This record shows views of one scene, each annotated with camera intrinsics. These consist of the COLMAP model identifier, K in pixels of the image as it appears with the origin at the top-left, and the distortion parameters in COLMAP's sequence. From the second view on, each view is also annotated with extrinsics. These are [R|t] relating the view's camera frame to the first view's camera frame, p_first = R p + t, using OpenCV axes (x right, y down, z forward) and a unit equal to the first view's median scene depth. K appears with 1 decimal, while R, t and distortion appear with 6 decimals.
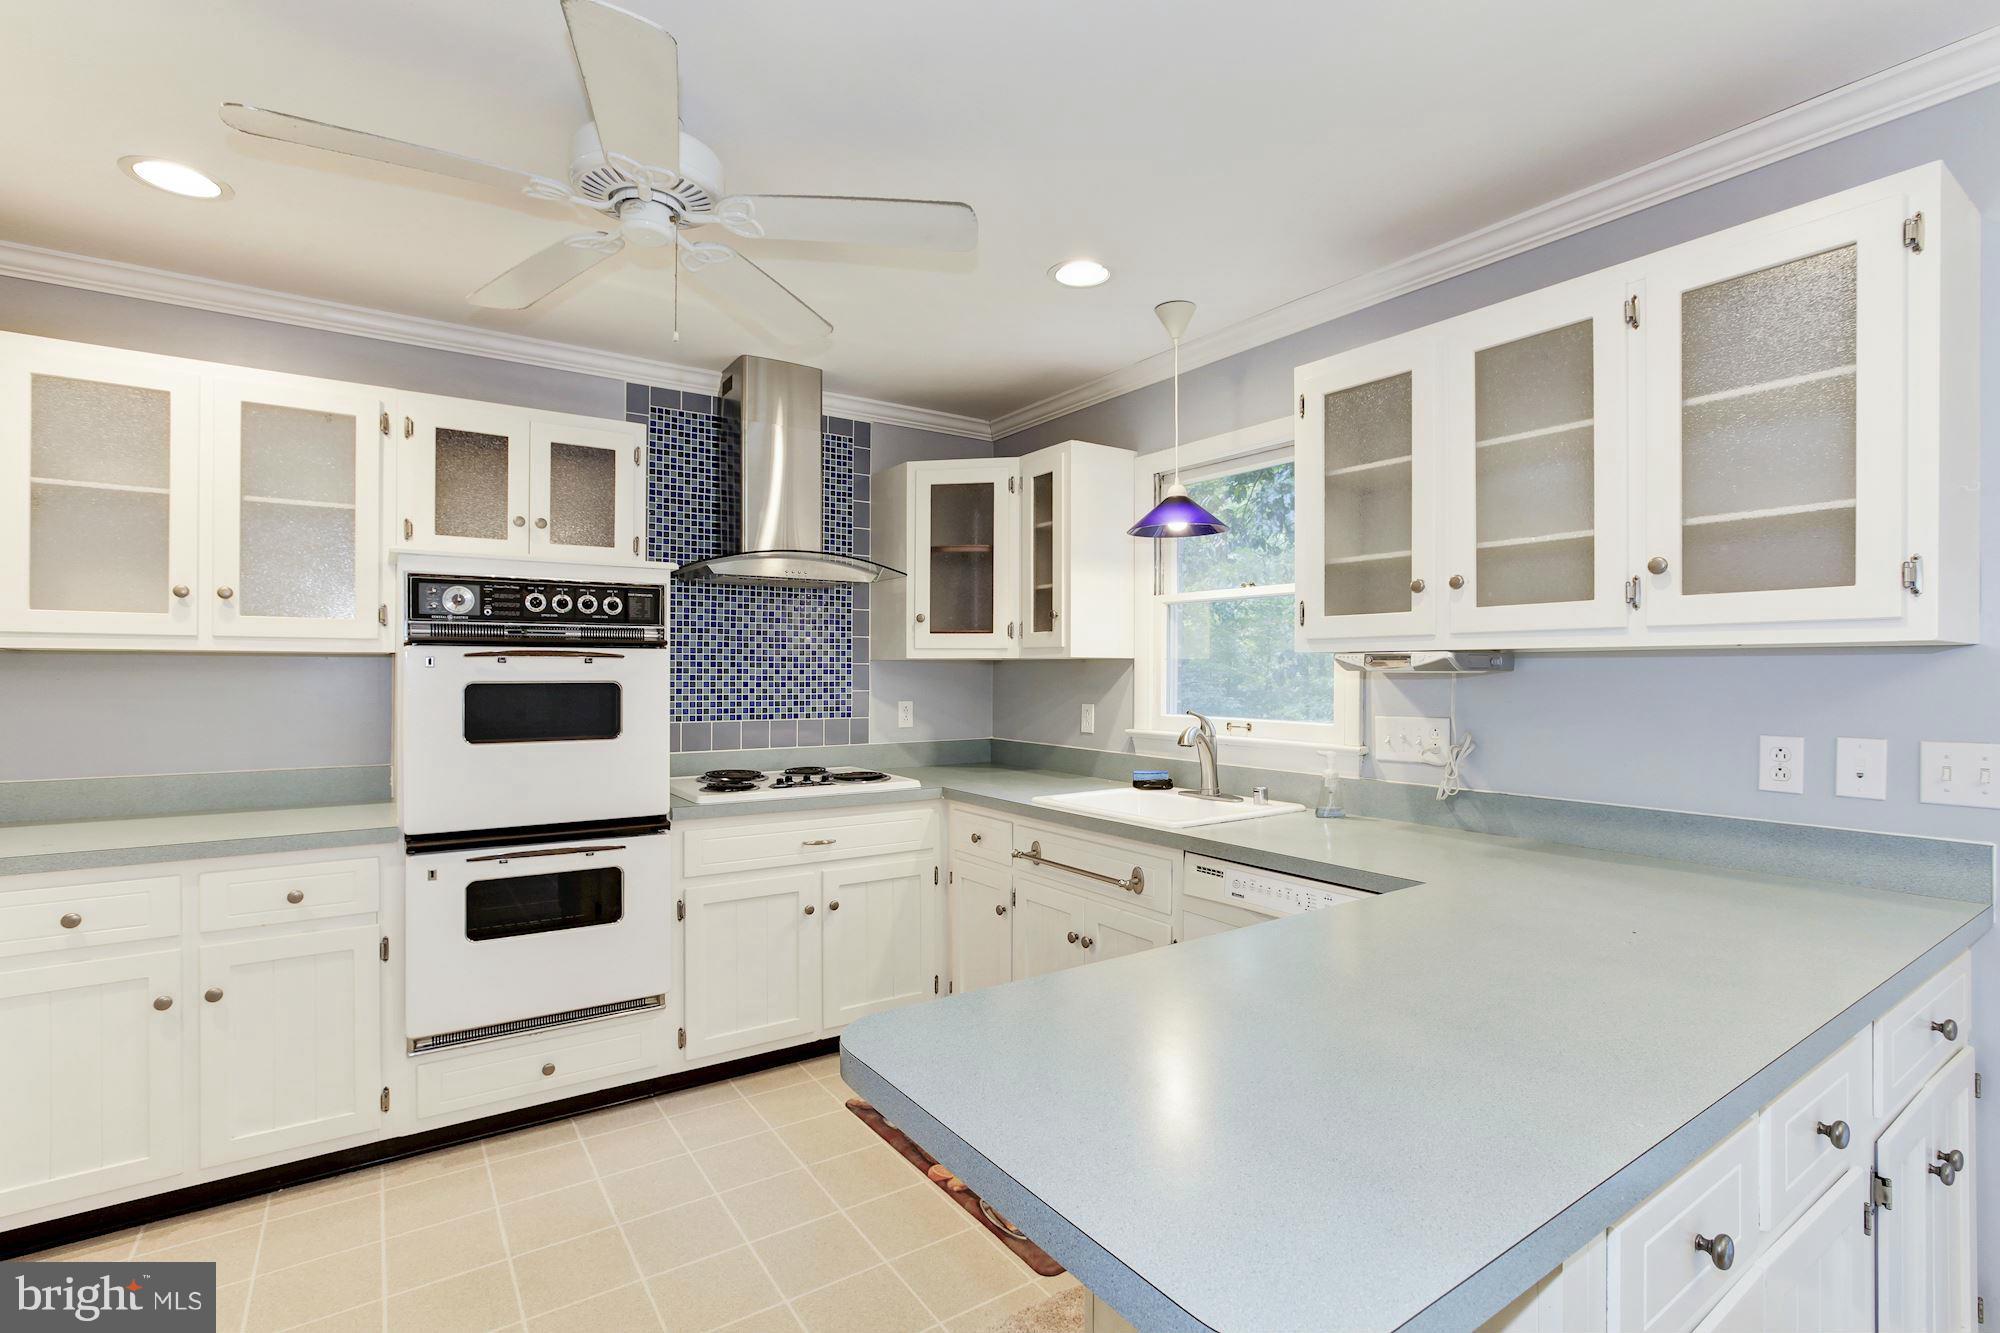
lens RADIAL K [[936.1, 0, 1017.3], [0, 936.1, 660.1], [0, 0, 1]] dist [-0.017173, 0.008179]
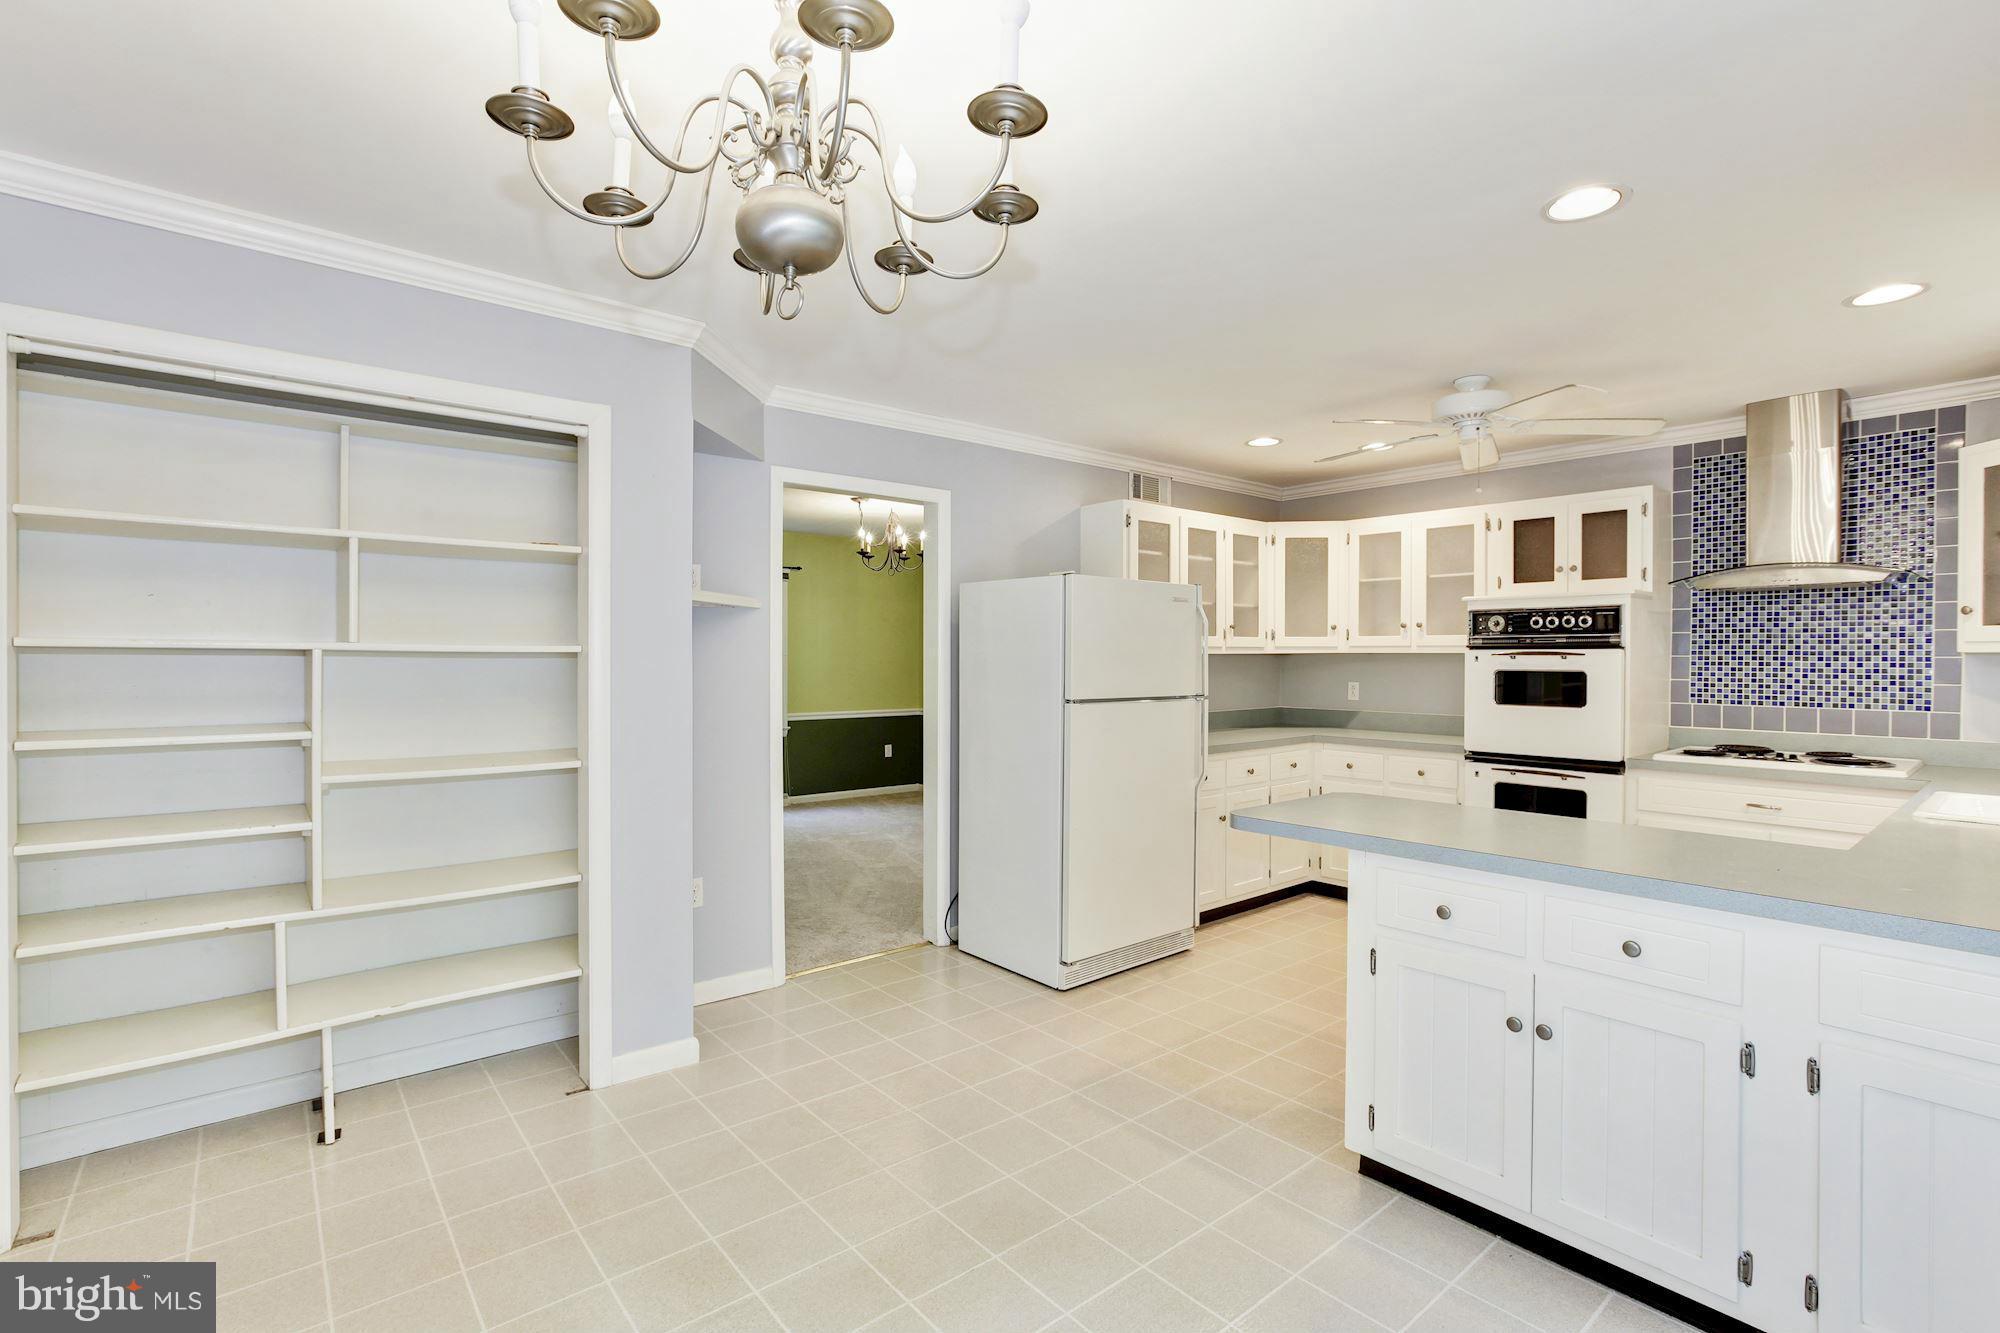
lens RADIAL K [[936.1, 0, 1019.7], [0, 936.1, 673.7], [0, 0, 1]] dist [-0.017173, 0.008179]
pose [[0.108174, 0.017650, -0.993975, 0.798338], [0.011823, 0.999749, 0.019039, -0.010039], [0.994062, -0.013811, 0.107939, -0.074416]]
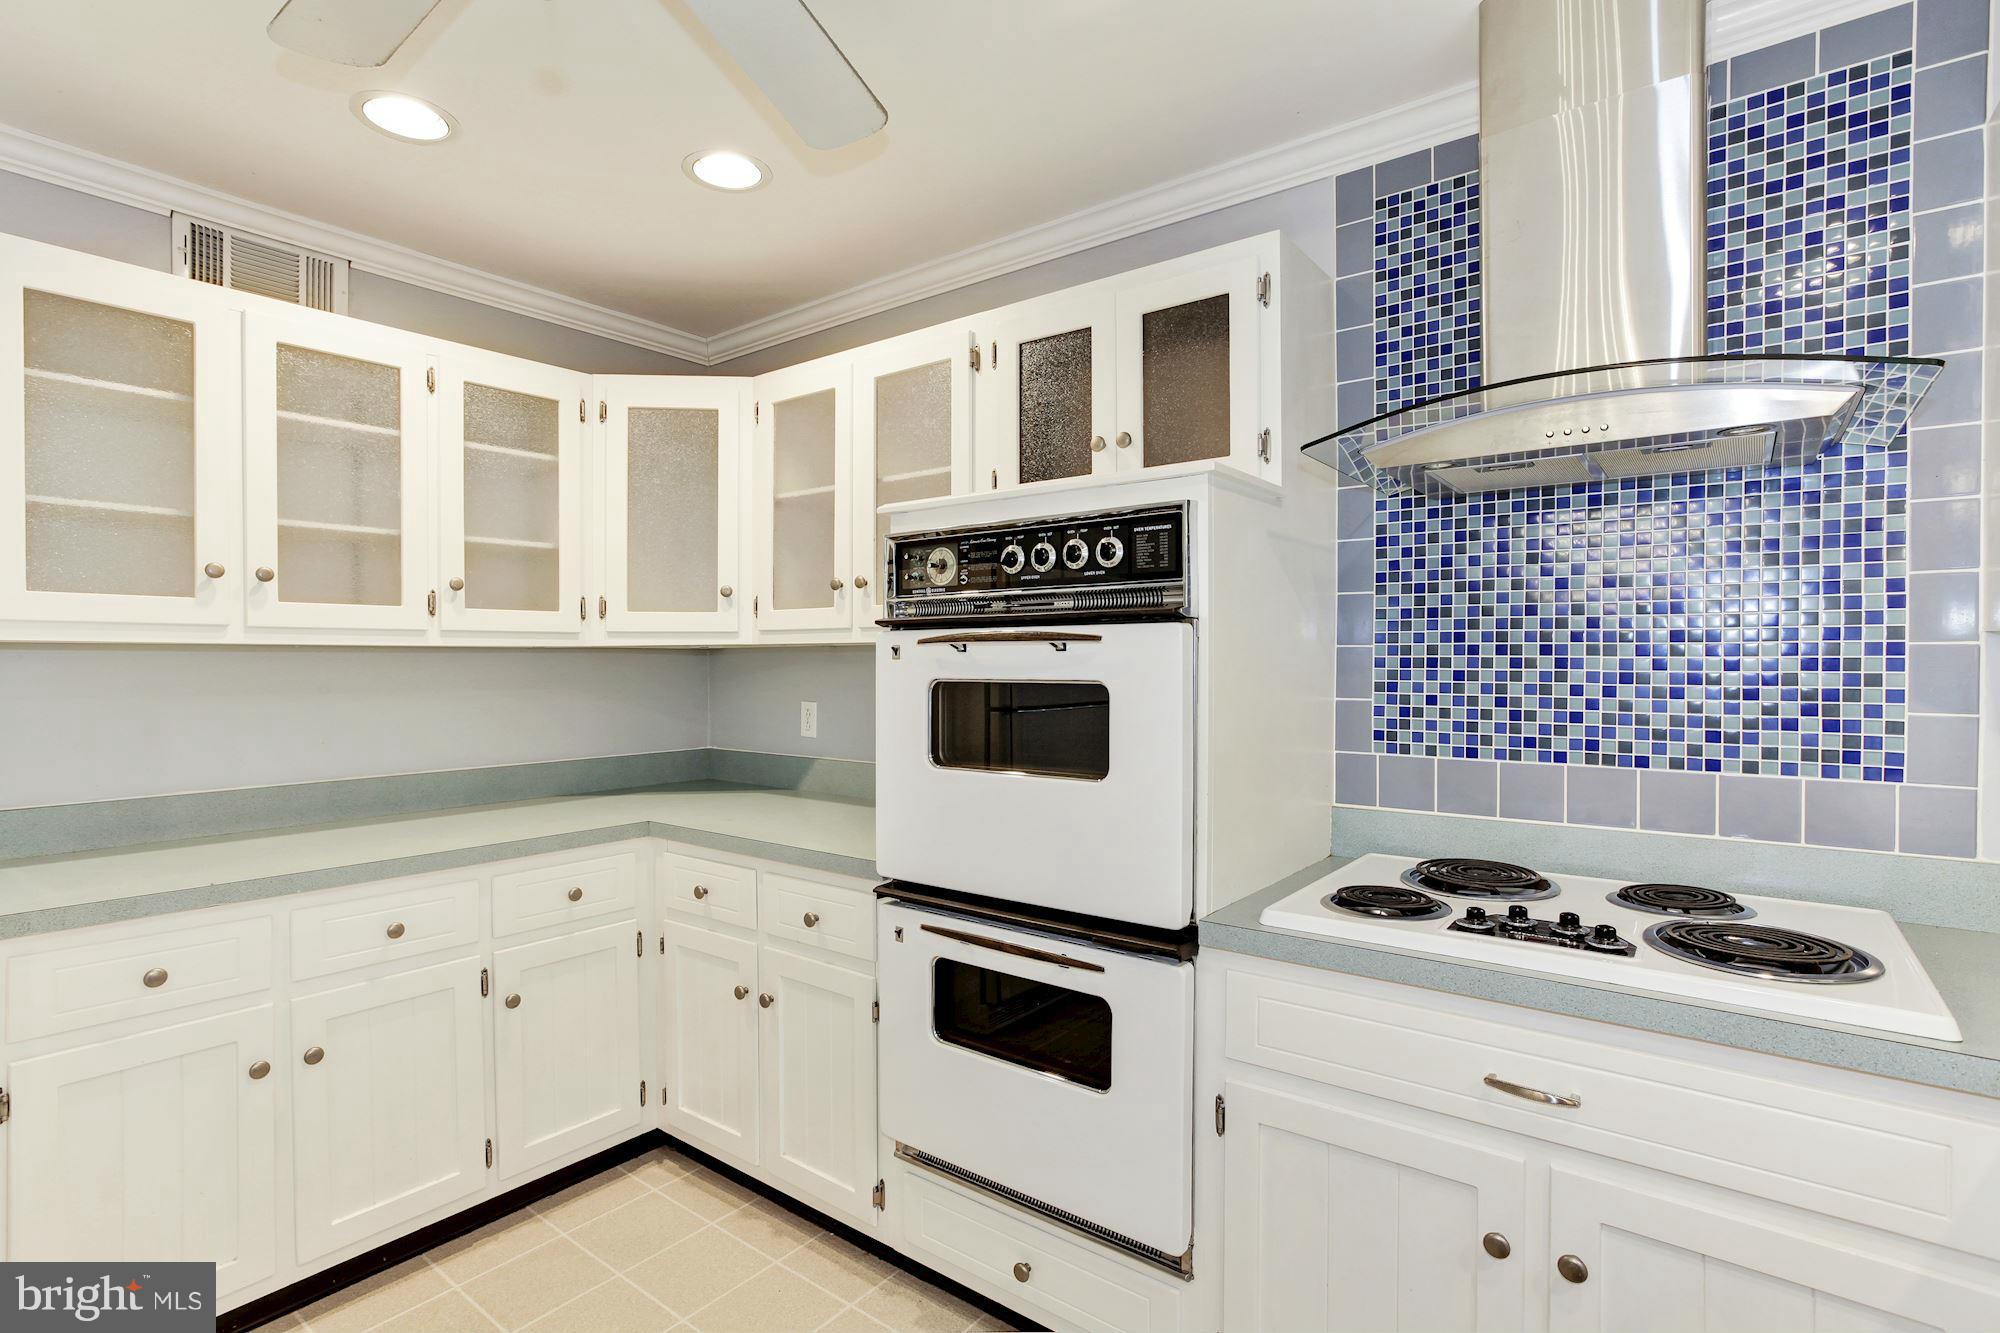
lens RADIAL K [[936.1, 0, 1018.2], [0, 936.1, 677.9], [0, 0, 1]] dist [-0.017173, 0.008179]
pose [[0.304517, 0.012982, -0.952419, 0.086922], [0.012415, 0.999768, 0.017597, 0.007868], [0.952426, -0.017183, 0.304285, 0.617121]]
